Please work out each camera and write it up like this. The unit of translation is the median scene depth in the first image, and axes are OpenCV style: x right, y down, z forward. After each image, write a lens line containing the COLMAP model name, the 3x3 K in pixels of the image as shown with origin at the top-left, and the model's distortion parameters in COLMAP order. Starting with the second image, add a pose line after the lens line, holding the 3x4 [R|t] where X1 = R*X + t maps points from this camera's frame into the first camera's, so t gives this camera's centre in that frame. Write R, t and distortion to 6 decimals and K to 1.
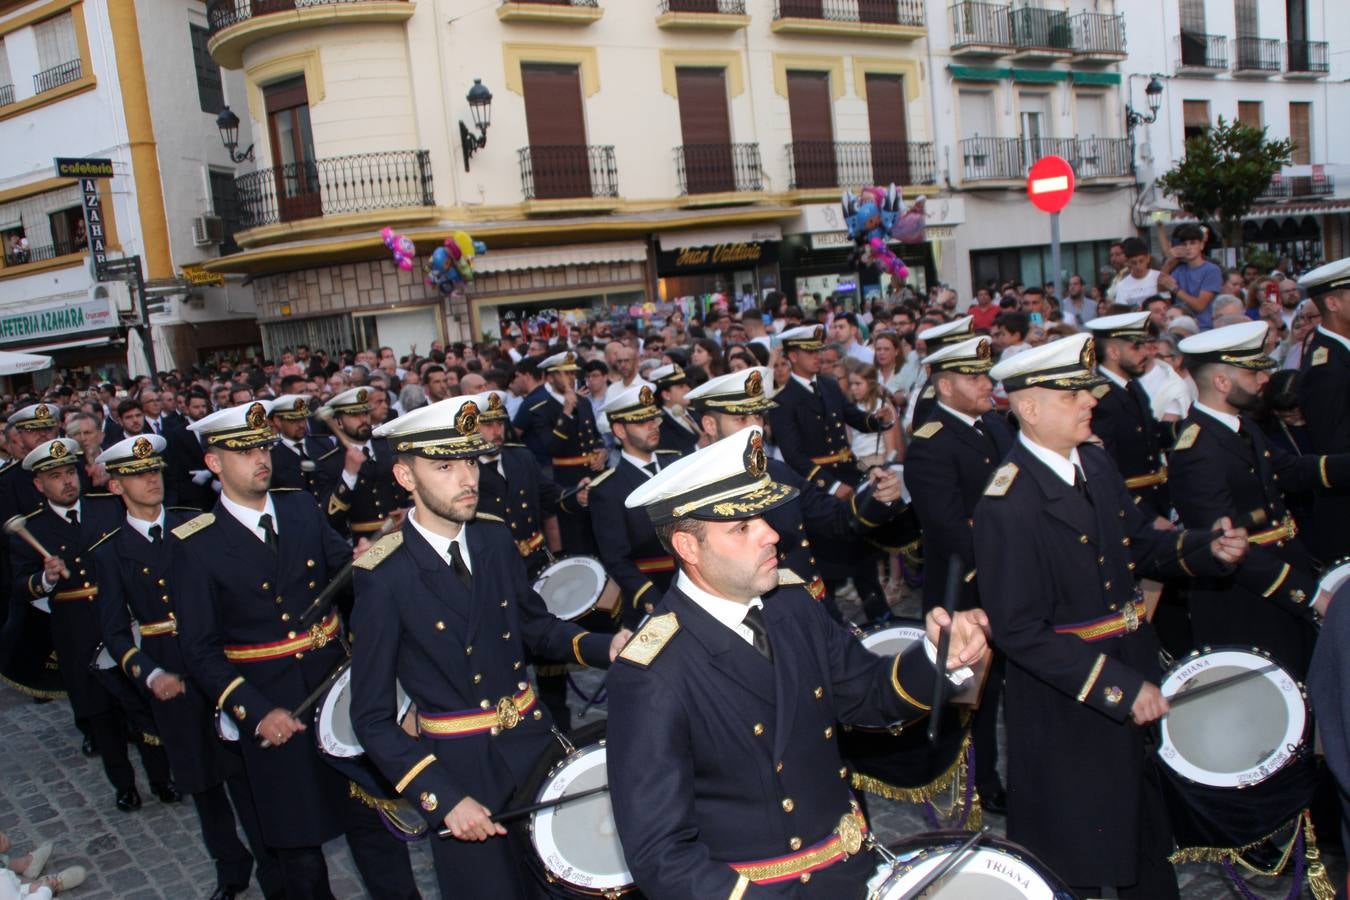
lens RADIAL K [[1192.6, 0, 677.1], [0, 1192.6, 472.3], [0, 0, 1]] dist [-0.156930, 0.151669]
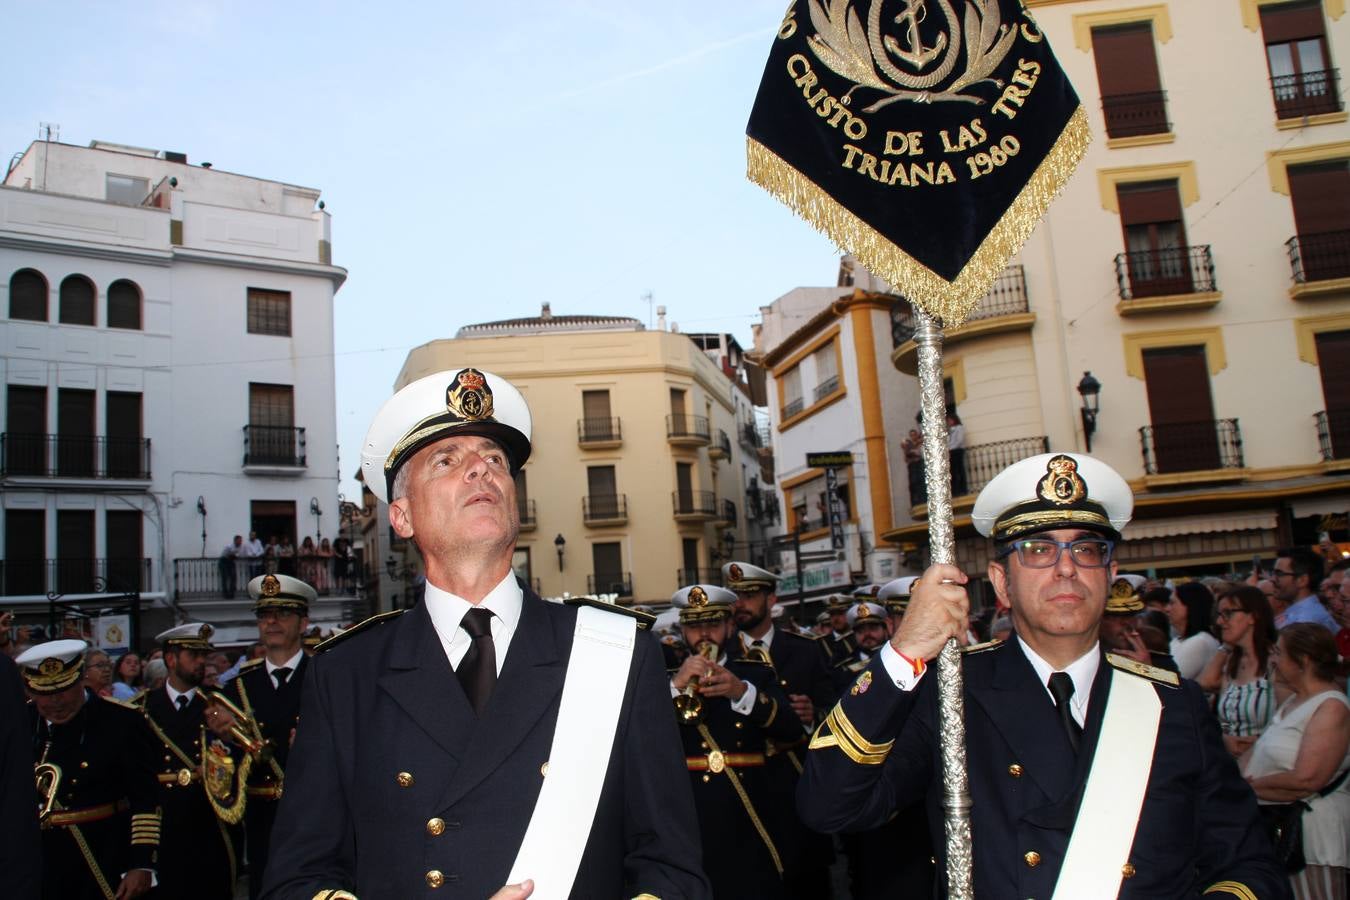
lens RADIAL K [[1177.2, 0, 677.5], [0, 1177.2, 472.1], [0, 0, 1]] dist [-0.159602, 0.142246]
pose [[0.731051, -0.049571, -0.680519, 0.252954], [-0.100131, 0.978765, -0.178863, -0.002146], [0.674935, 0.198899, 0.710564, -0.033350]]
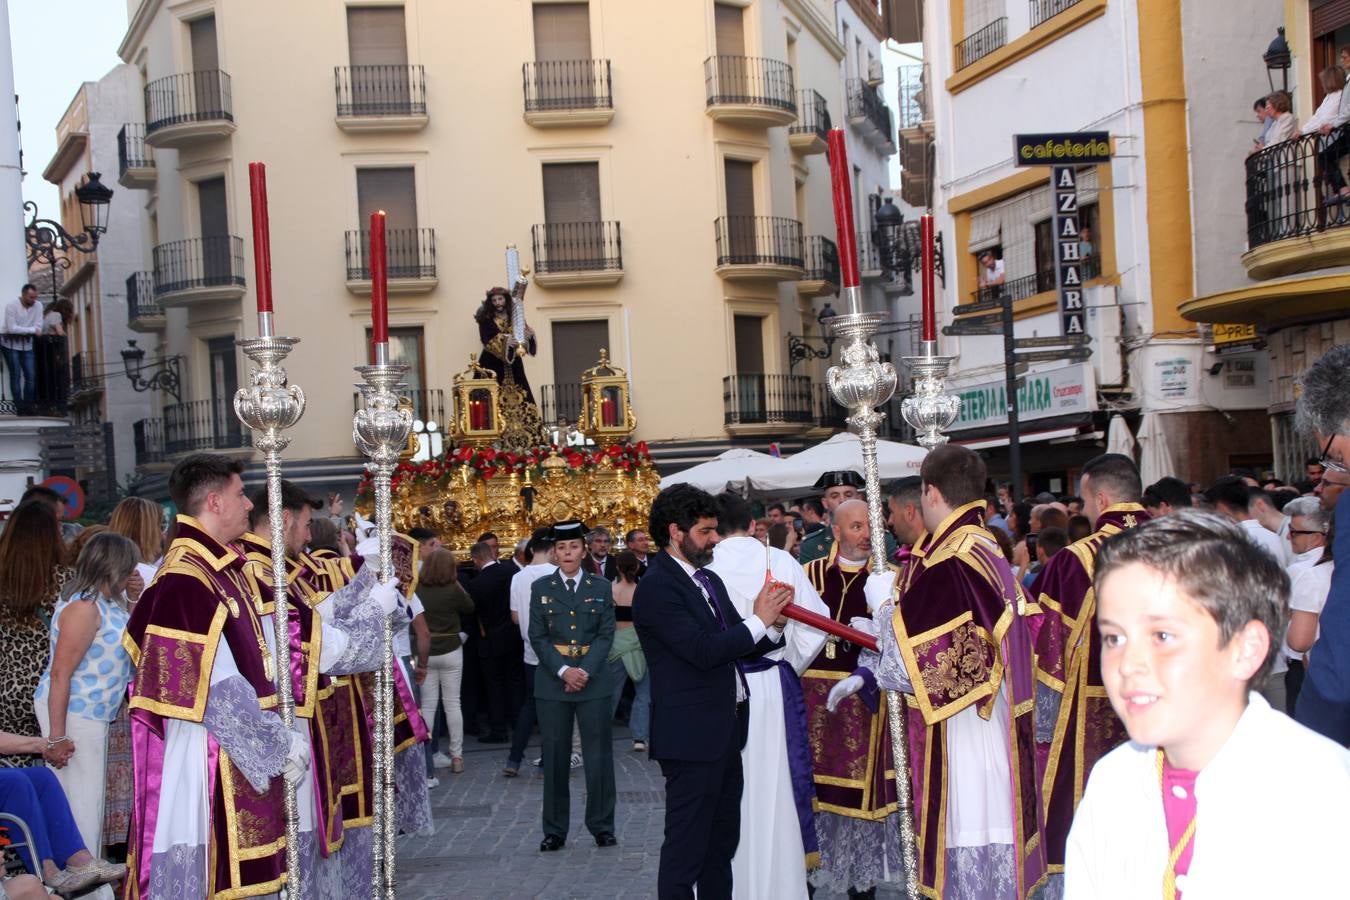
lens RADIAL K [[2329.9, 0, 674.2], [0, 2329.9, 484.7], [0, 0, 1]] dist [0.198652, 0.181095]
pose [[0.725103, 0.049975, -0.686824, 0.203538], [-0.119141, 0.991427, -0.053643, 0.001851], [0.678256, 0.120726, 0.724841, -0.016526]]
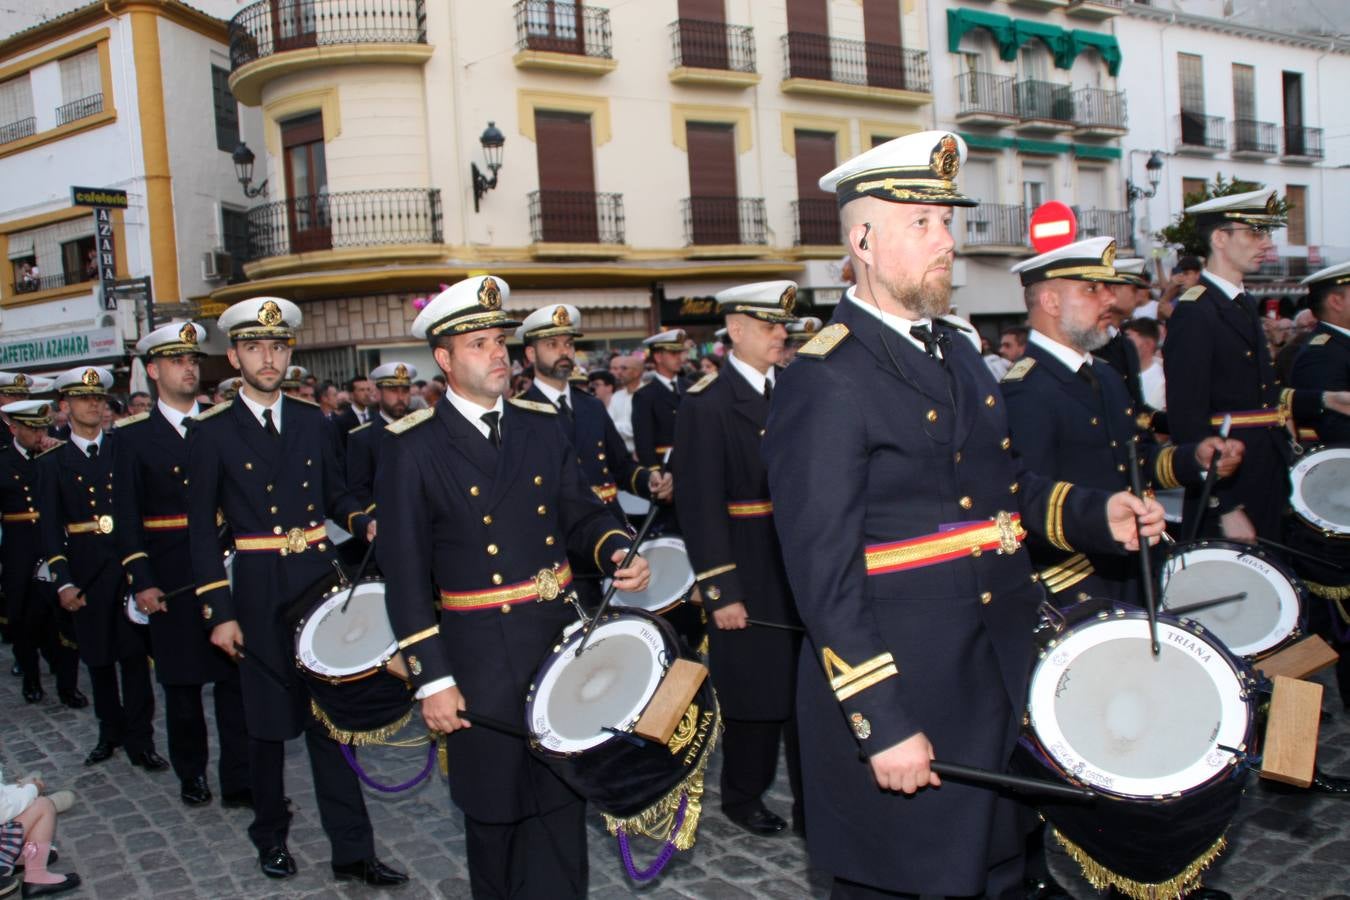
lens RADIAL K [[1194.6, 0, 676.1], [0, 1194.6, 470.0], [0, 0, 1]] dist [-0.156816, 0.147106]
pose [[0.999348, 0.036016, 0.002557, -0.001456], [-0.035783, 0.997366, -0.063094, 0.021538], [-0.004822, 0.062961, 0.998004, -0.002730]]
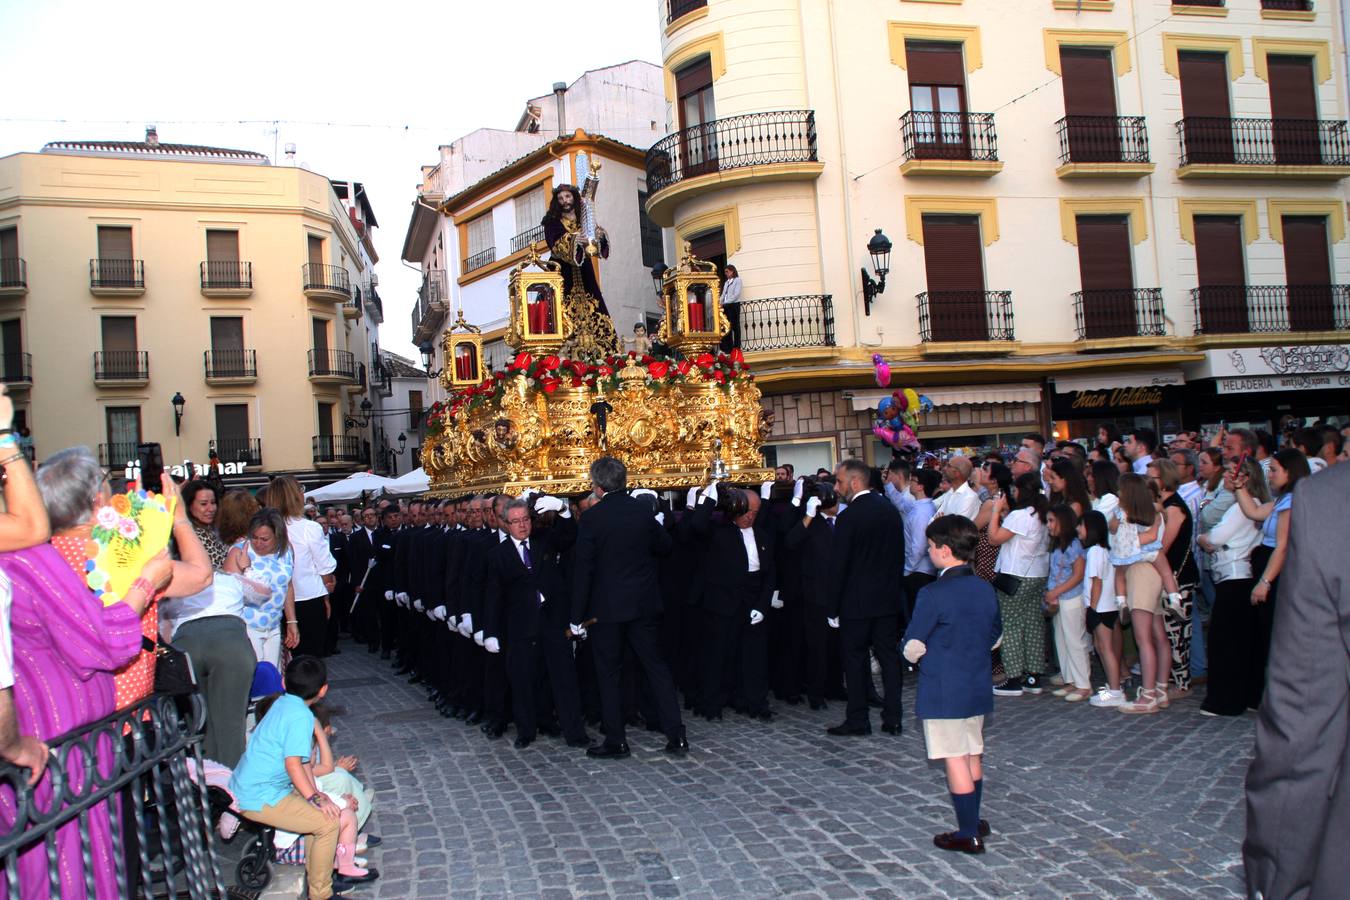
lens RADIAL K [[1177.2, 0, 677.5], [0, 1177.2, 472.1], [0, 0, 1]] dist [-0.159602, 0.142246]
pose [[0.932612, 0.031089, -0.359540, 0.041959], [-0.077740, 0.990199, -0.116029, 0.019633], [0.352409, 0.136160, 0.925888, -0.021127]]
